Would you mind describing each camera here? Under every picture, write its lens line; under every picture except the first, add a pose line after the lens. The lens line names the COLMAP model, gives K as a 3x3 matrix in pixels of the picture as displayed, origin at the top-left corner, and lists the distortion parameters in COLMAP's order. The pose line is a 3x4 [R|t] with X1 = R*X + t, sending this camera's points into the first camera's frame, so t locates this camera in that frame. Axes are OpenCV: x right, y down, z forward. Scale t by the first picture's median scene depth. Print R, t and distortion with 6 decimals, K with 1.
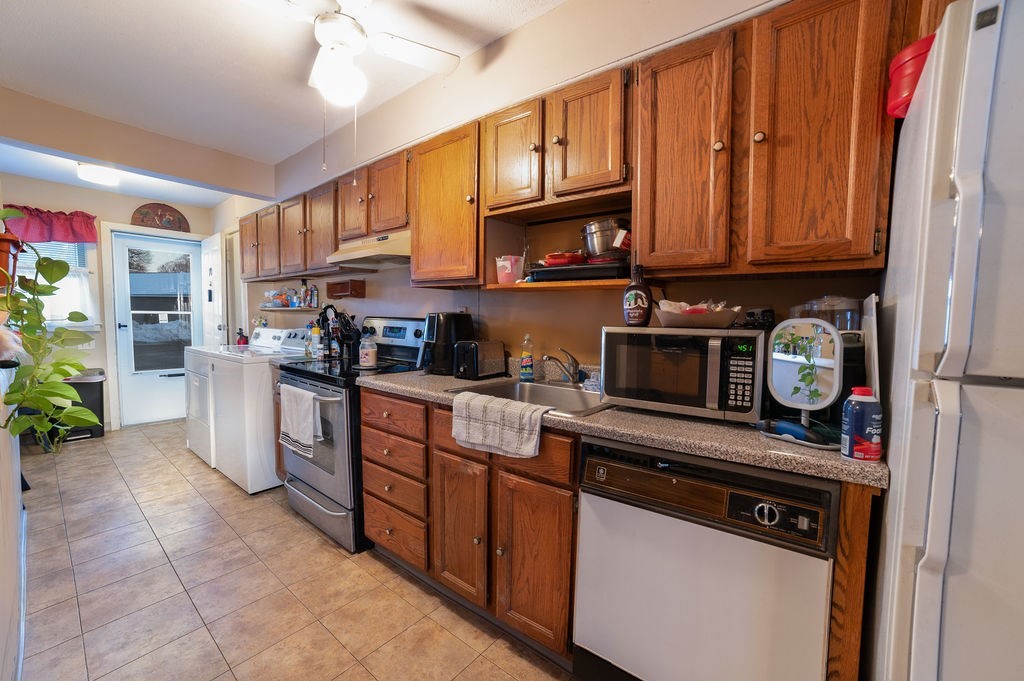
lens RADIAL K [[395.8, 0, 512.0], [0, 395.8, 340.5], [0, 0, 1]] dist [-0.000122, -0.000009]
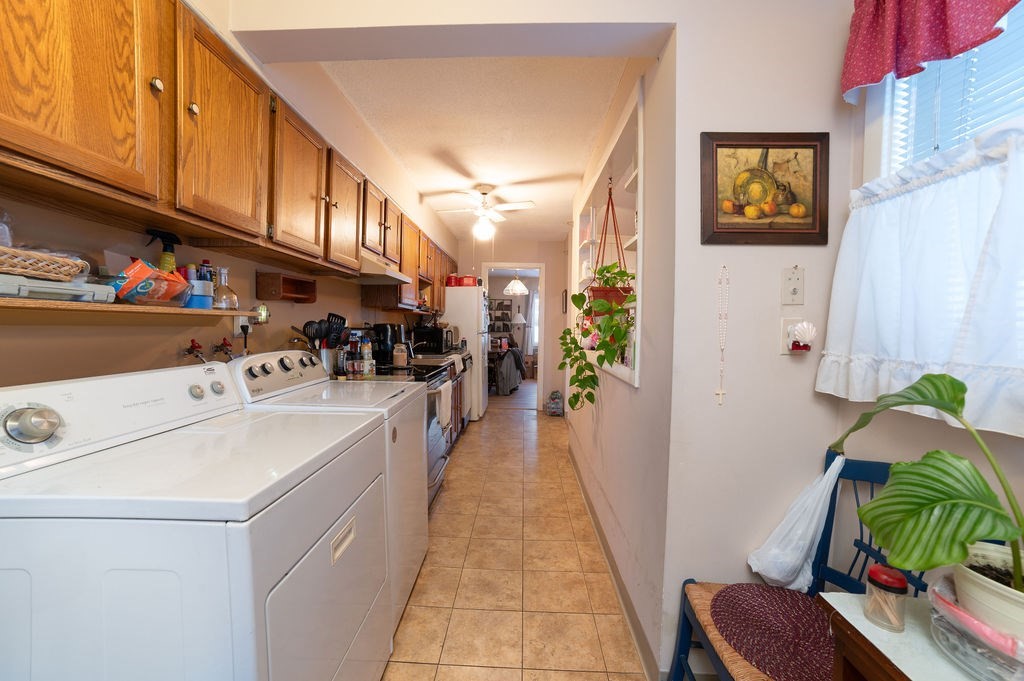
lens RADIAL K [[395.8, 0, 512.0], [0, 395.8, 340.5], [0, 0, 1]] dist [-0.000122, -0.000009]
pose [[-0.604493, -0.047379, 0.795200, -1.995524], [0.031734, 0.996005, 0.083467, -0.117857], [-0.795978, 0.075690, -0.600575, 1.911658]]
